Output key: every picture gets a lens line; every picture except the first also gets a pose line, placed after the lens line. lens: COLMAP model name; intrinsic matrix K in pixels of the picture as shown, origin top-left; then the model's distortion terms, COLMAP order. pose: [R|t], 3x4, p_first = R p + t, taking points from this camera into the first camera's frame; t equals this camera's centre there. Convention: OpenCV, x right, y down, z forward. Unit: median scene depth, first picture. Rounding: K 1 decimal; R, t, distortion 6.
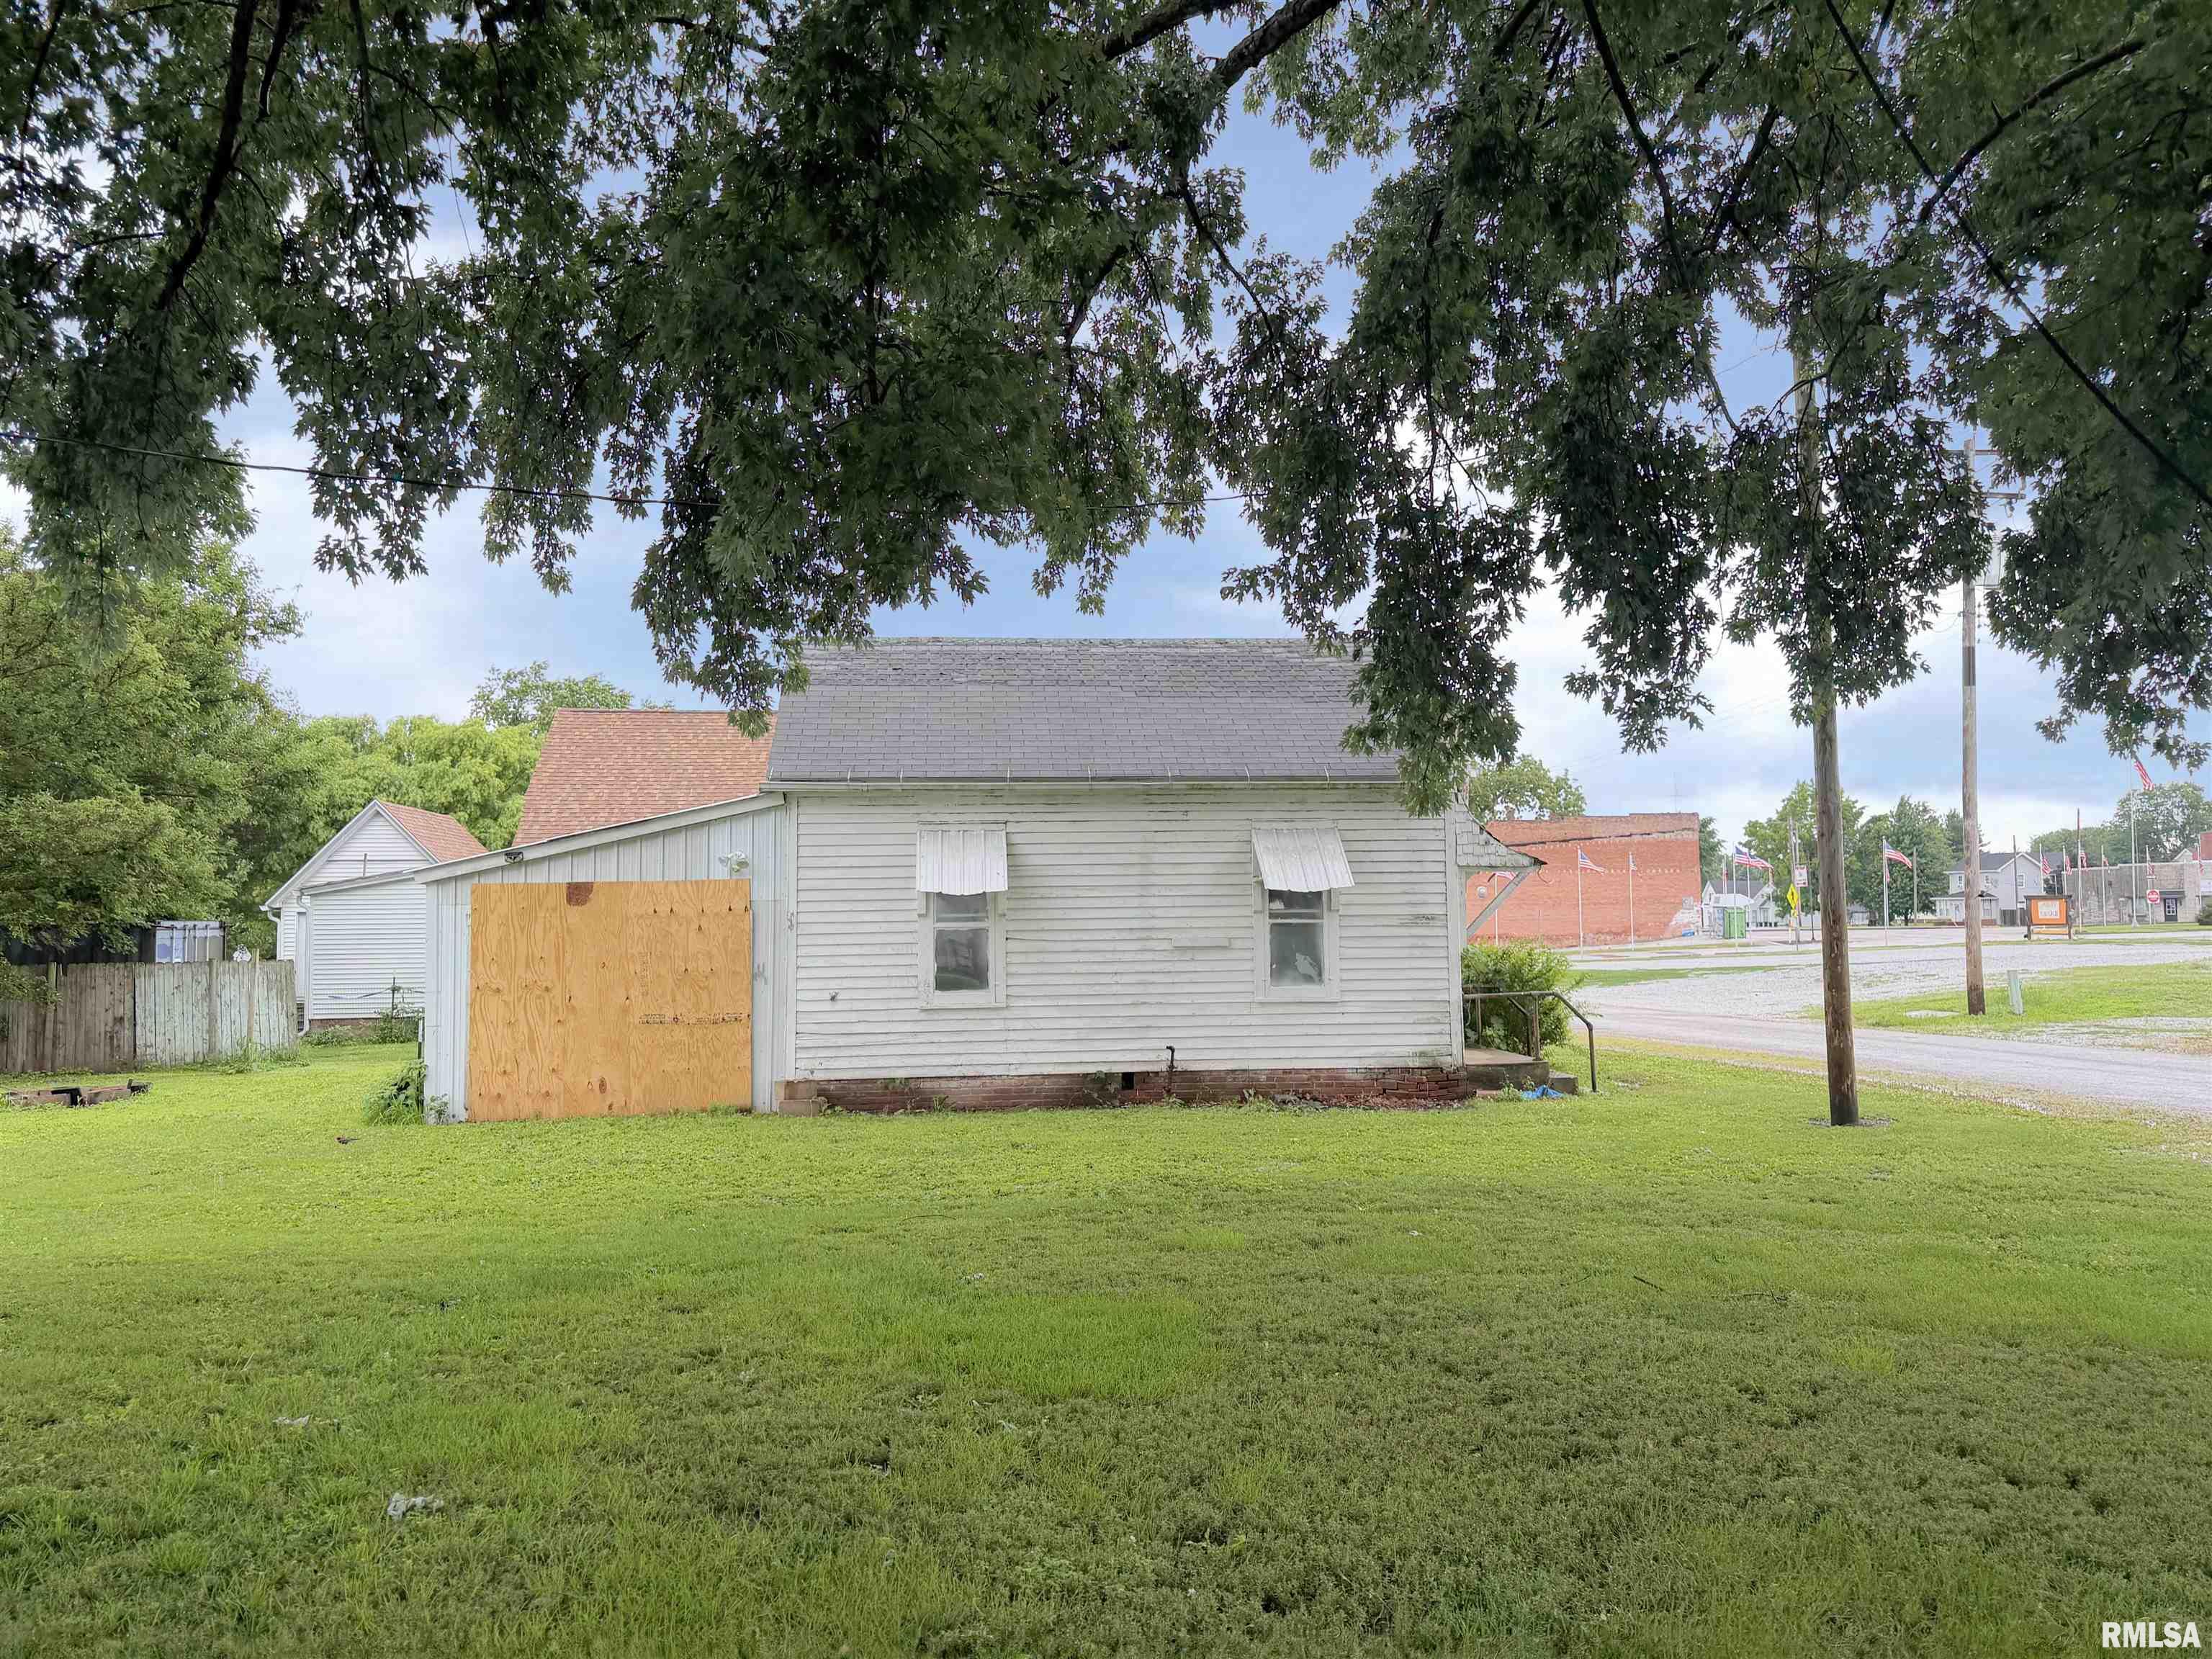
lens RADIAL K [[1687.8, 0, 1106.0], [0, 1687.8, 817.6], [0, 0, 1]] dist [0.005801, -0.117853]
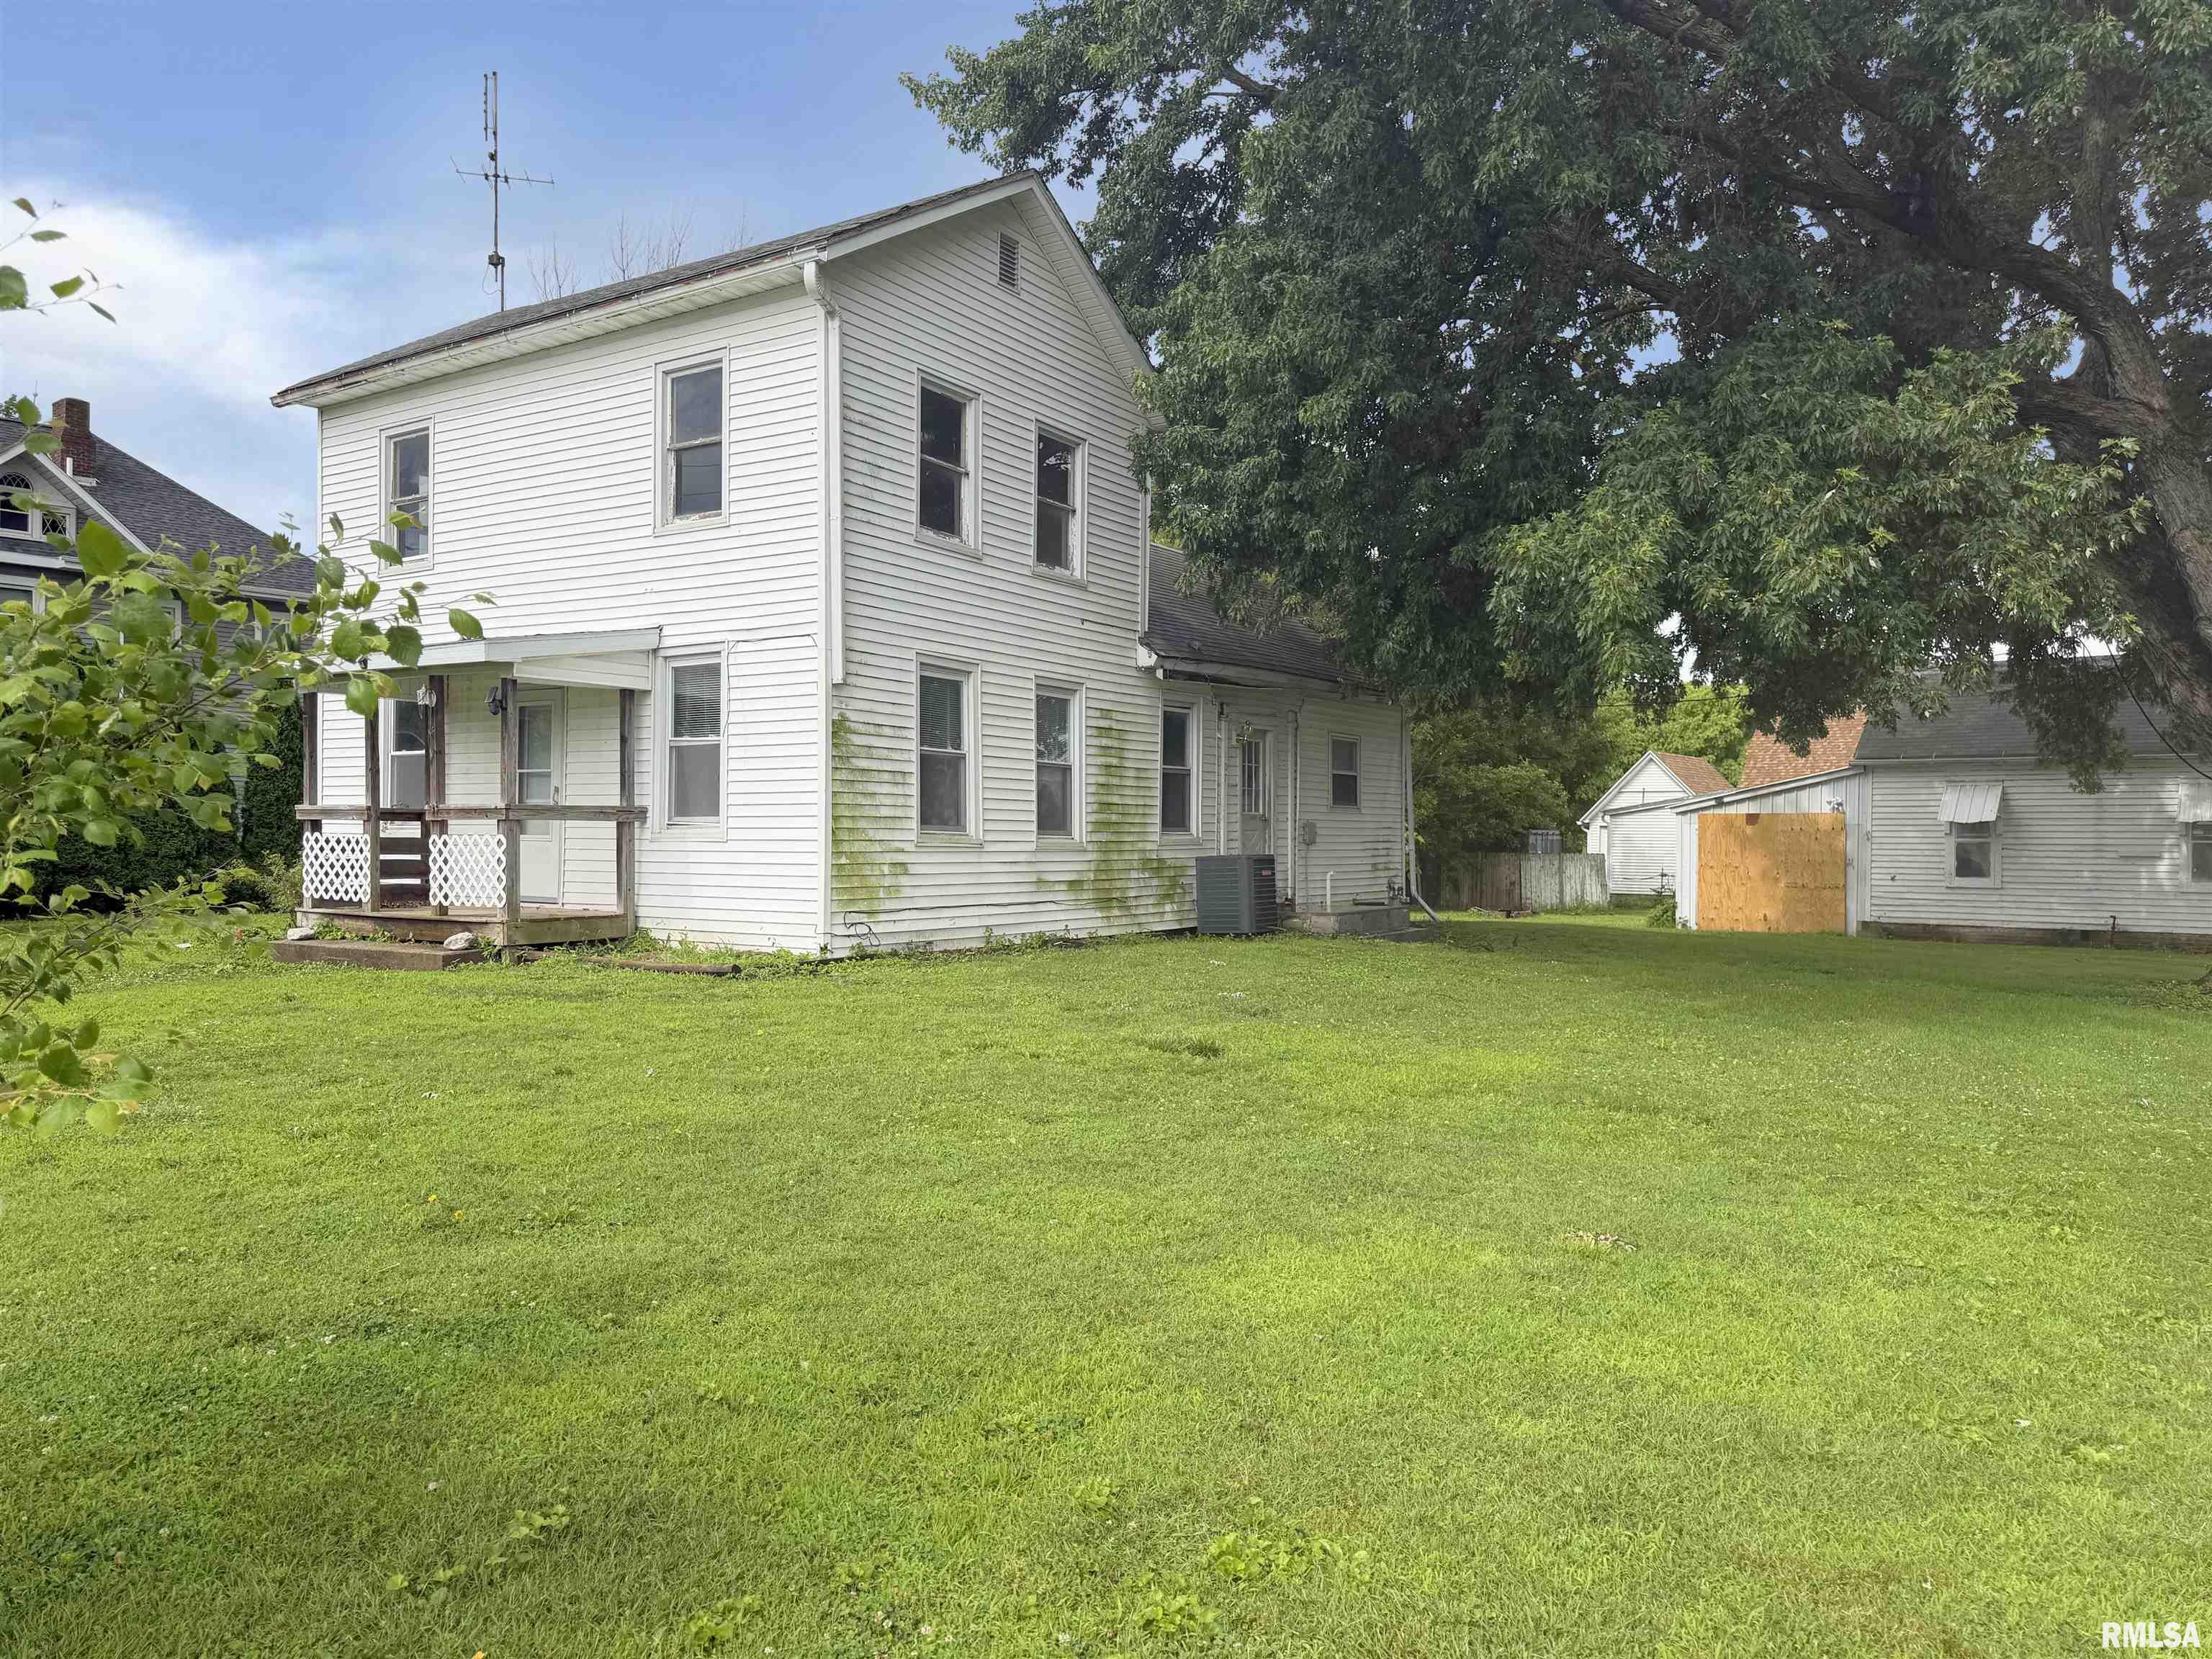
lens RADIAL K [[1687.8, 0, 1106.0], [0, 1687.8, 817.6], [0, 0, 1]] dist [0.005801, -0.117853]
pose [[0.751412, 0.012448, -0.659716, 0.318745], [0.021226, 0.998849, 0.043023, -0.043990], [0.659492, -0.046331, 0.750282, -0.741332]]
